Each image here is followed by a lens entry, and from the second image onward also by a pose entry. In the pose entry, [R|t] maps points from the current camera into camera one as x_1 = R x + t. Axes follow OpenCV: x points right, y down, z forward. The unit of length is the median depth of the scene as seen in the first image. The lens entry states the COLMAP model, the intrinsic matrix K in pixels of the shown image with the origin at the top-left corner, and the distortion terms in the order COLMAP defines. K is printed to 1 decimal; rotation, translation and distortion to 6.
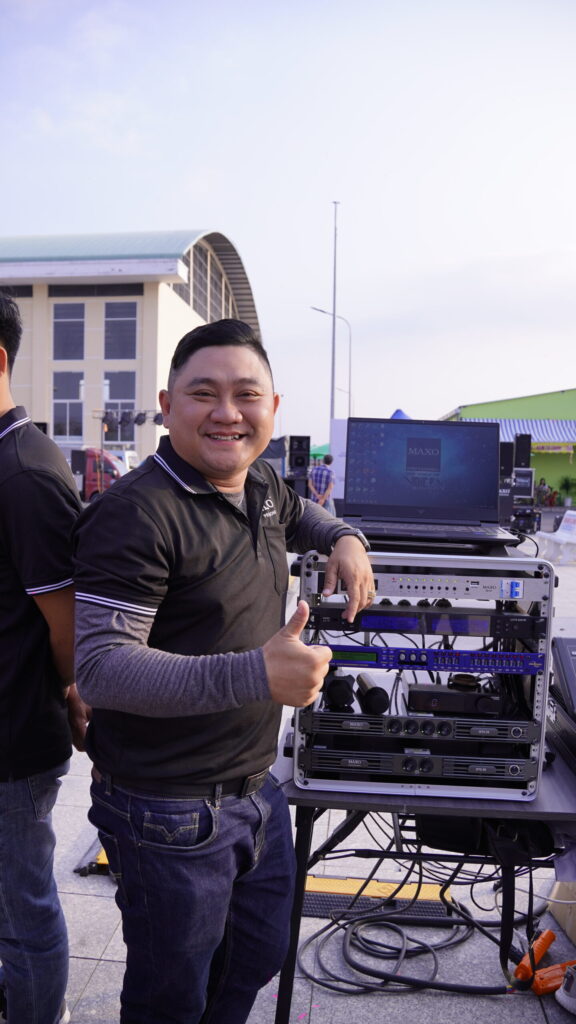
lens RADIAL K [[791.4, 0, 287.5], [0, 791.4, 507.7], [0, 0, 1]] dist [-0.102230, 0.001021]
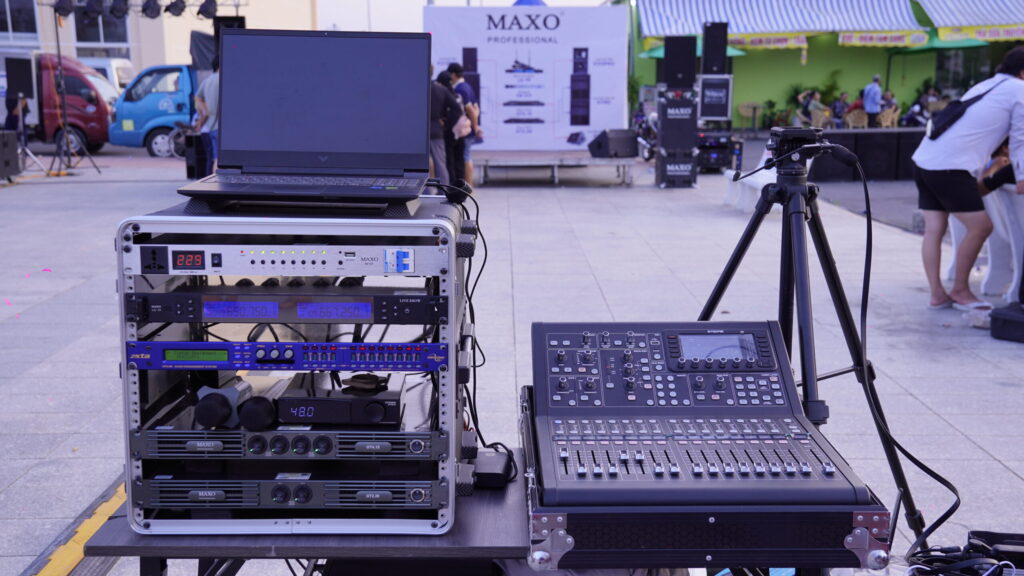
lens RADIAL K [[1196.5, 0, 511.6], [0, 1196.5, 288.2], [0, 0, 1]] dist [0.096051, 0.000000]
pose [[0.995709, -0.037274, 0.084703, 0.093499], [0.026650, 0.992016, 0.123263, -0.003328], [-0.088622, -0.120477, 0.988753, -0.052641]]
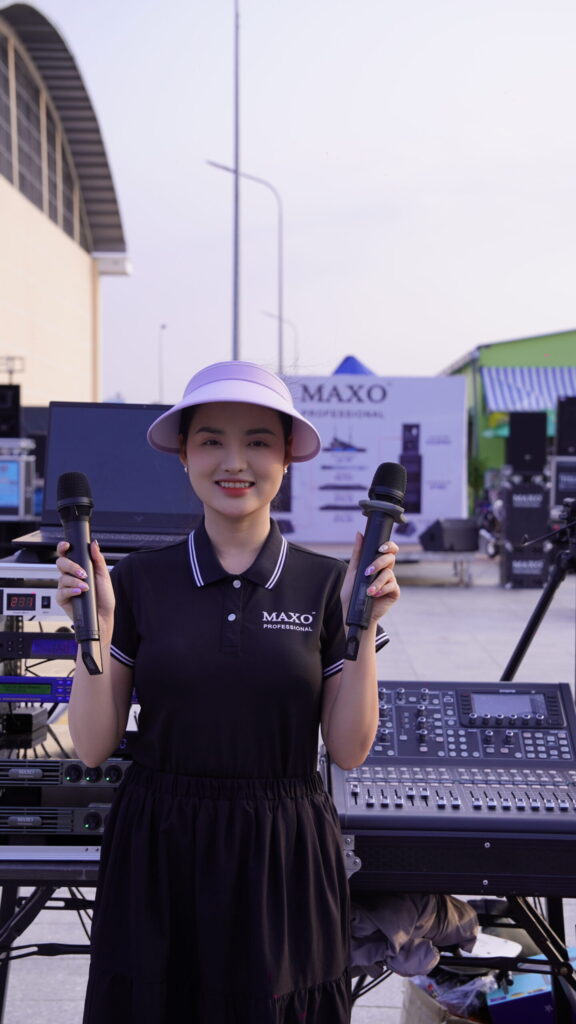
lens RADIAL K [[1514.9, 0, 294.9], [0, 1514.9, 509.3], [0, 0, 1]] dist [0.280261, 0.000000]
pose [[0.997837, -0.012963, 0.064448, 0.087197], [0.014135, 0.999742, -0.017758, 0.009732], [-0.064201, 0.018631, 0.997763, -0.211596]]
